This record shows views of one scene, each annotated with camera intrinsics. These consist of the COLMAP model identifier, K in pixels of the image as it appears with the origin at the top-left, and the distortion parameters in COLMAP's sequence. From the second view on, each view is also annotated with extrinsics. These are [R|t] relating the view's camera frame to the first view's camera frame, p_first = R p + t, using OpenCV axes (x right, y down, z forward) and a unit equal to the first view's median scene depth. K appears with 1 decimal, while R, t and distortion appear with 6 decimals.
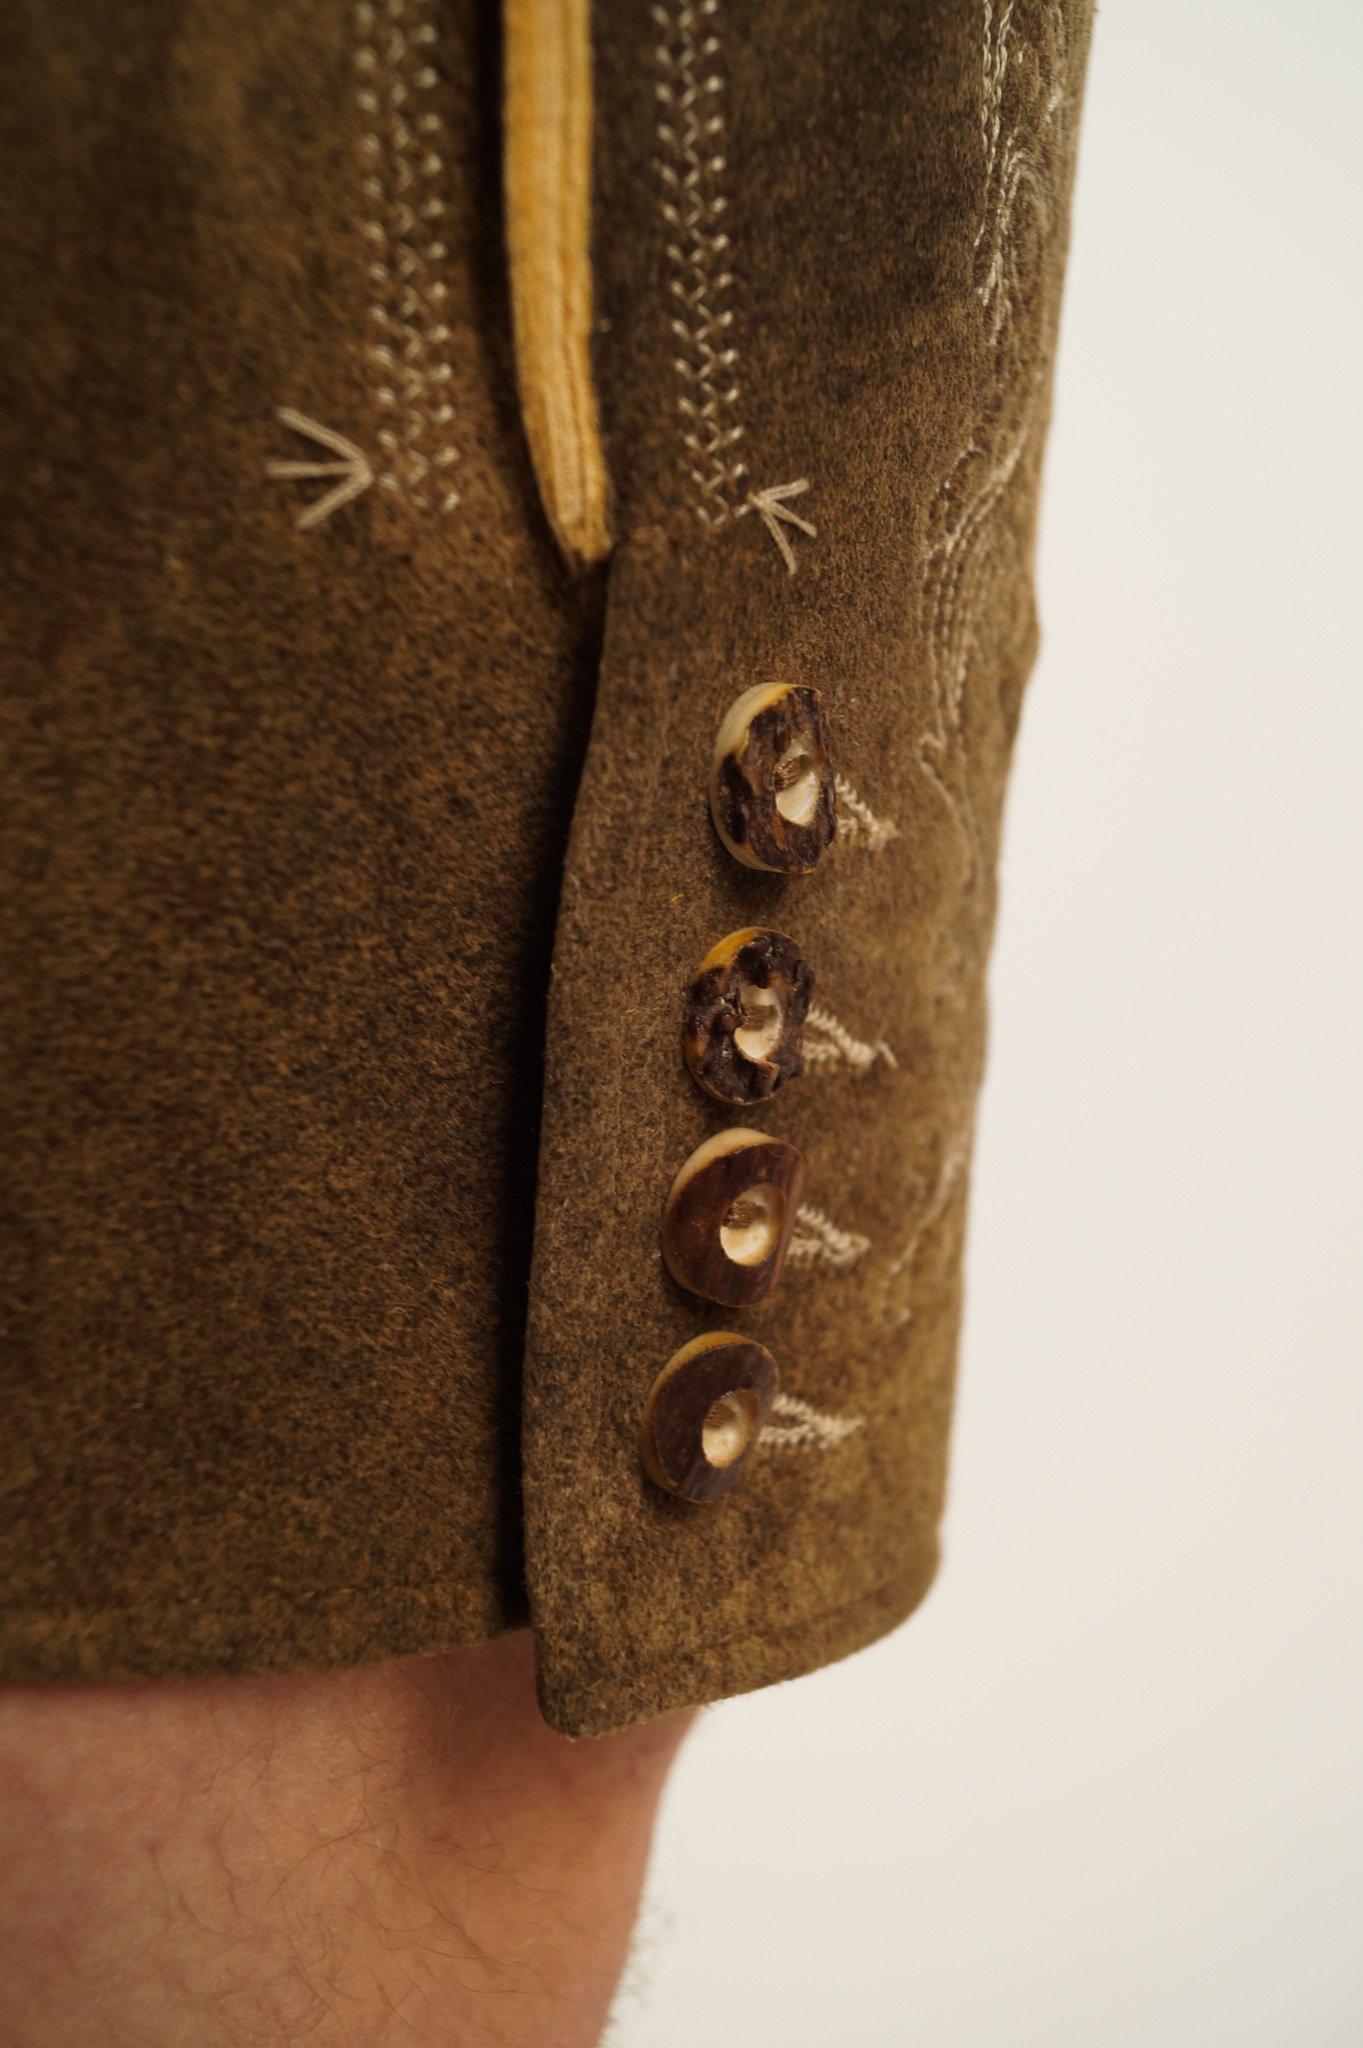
lens RADIAL K [[1905.3, 0, 681.5], [0, 1905.3, 1024.0], [0, 0, 1]] dist [-0.079443, -0.007705]
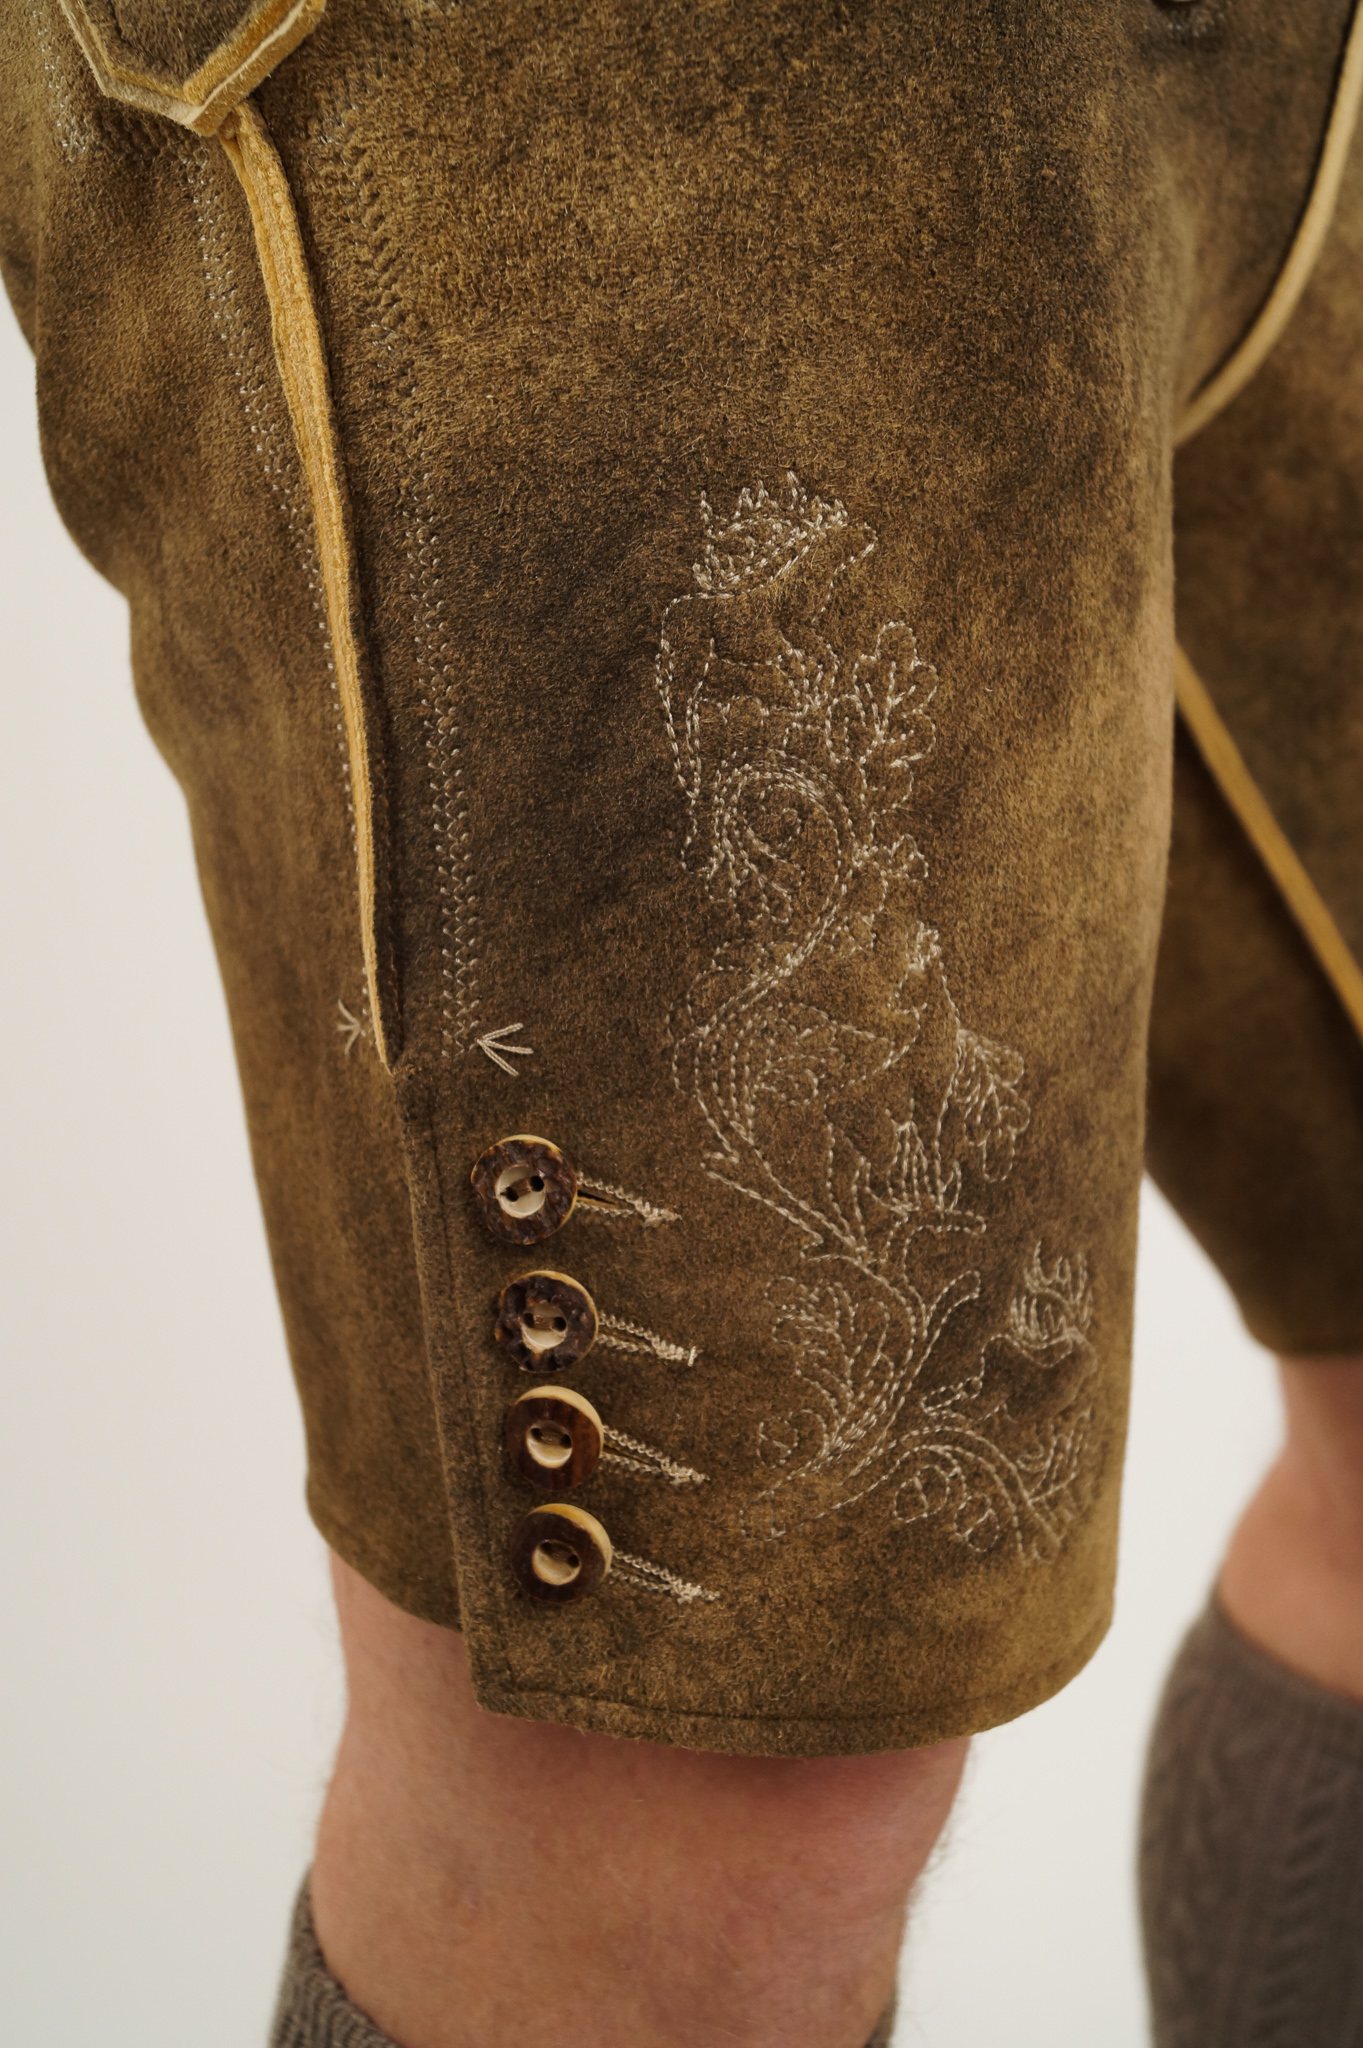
lens RADIAL K [[2030.9, 0, 681.5], [0, 2030.9, 1024.0], [0, 0, 1]] dist [-0.098754, -0.010395]
pose [[0.506139, 0.033838, -0.861788, 1.696000], [-0.057139, 0.998350, 0.005641, -0.294114], [0.860557, 0.046386, 0.507237, 0.164840]]
